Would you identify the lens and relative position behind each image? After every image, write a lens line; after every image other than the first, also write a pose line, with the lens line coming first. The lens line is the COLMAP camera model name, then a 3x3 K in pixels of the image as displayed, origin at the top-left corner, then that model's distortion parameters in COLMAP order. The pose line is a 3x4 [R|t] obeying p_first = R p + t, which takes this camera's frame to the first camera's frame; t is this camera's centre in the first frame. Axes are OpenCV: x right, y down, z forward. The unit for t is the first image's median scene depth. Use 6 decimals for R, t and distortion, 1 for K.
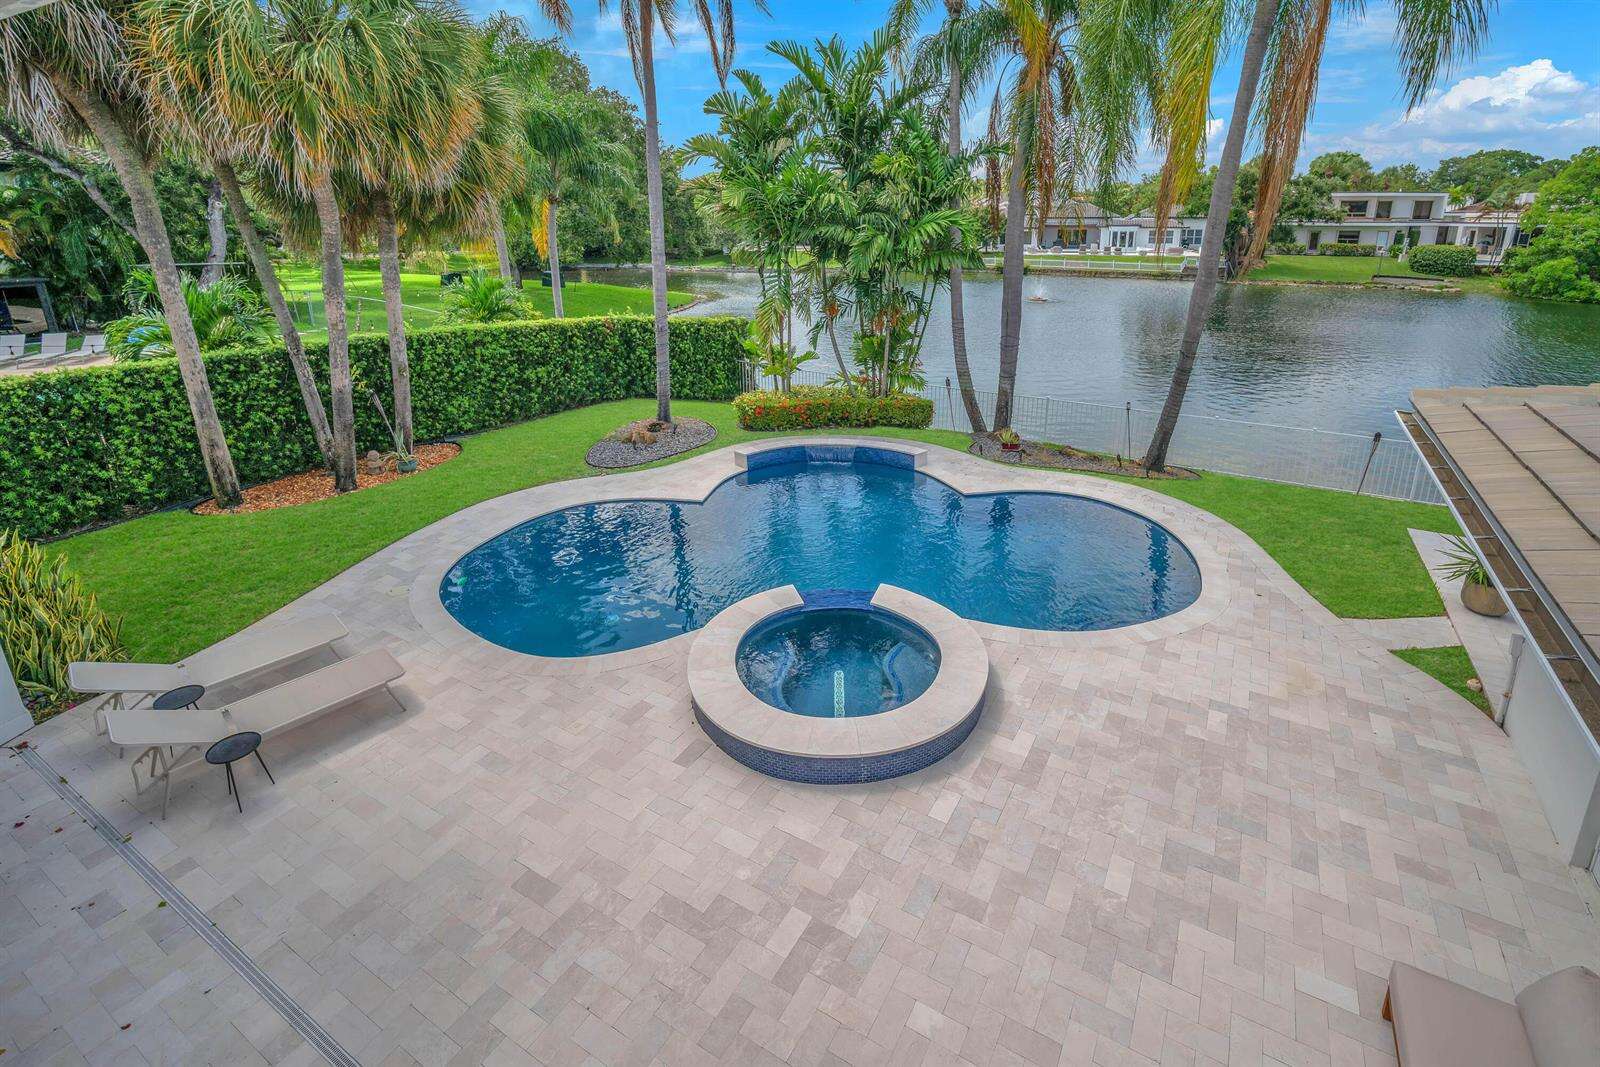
lens RADIAL K [[733.7, 0, 924.3], [0, 733.7, 441.2], [0, 0, 1]] dist [-0.009917, 0.000520]
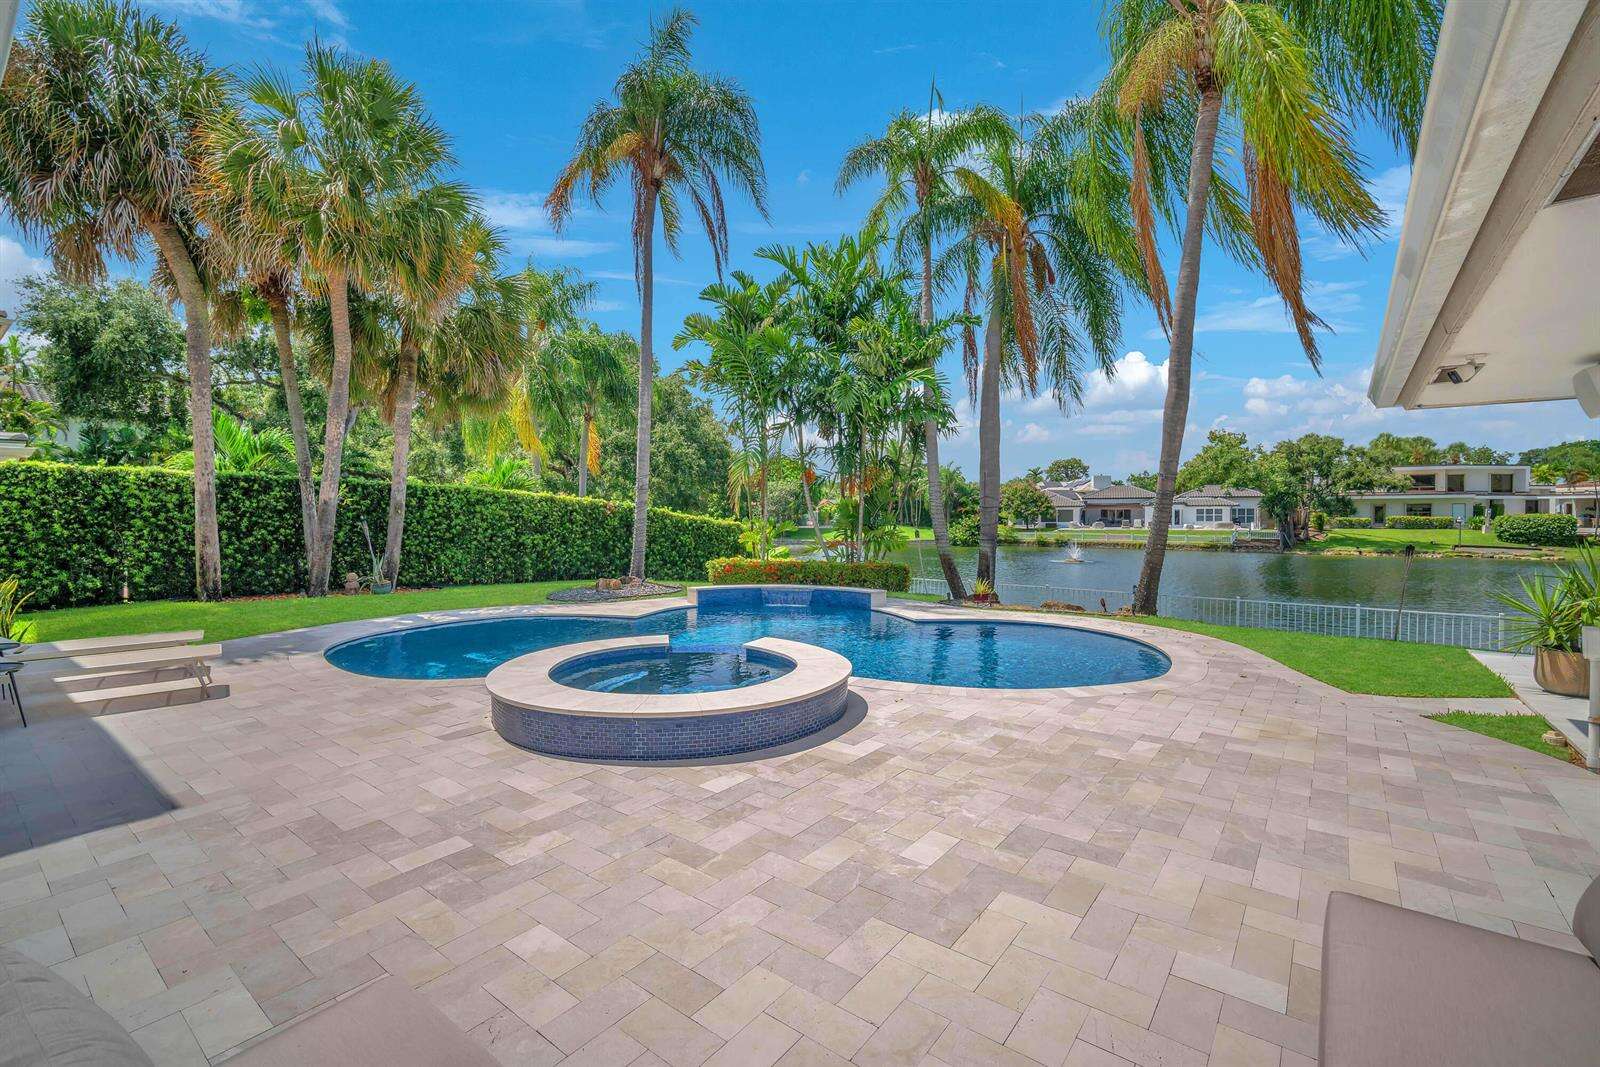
lens RADIAL K [[715.6, 0, 849.2], [0, 715.6, 524.5], [0, 0, 1]] dist [-0.009770, 0.000992]
pose [[0.985964, -0.017999, -0.165983, 0.139393], [-0.026866, 0.964112, -0.264133, 0.218731], [0.164780, 0.264885, 0.950096, 0.130386]]
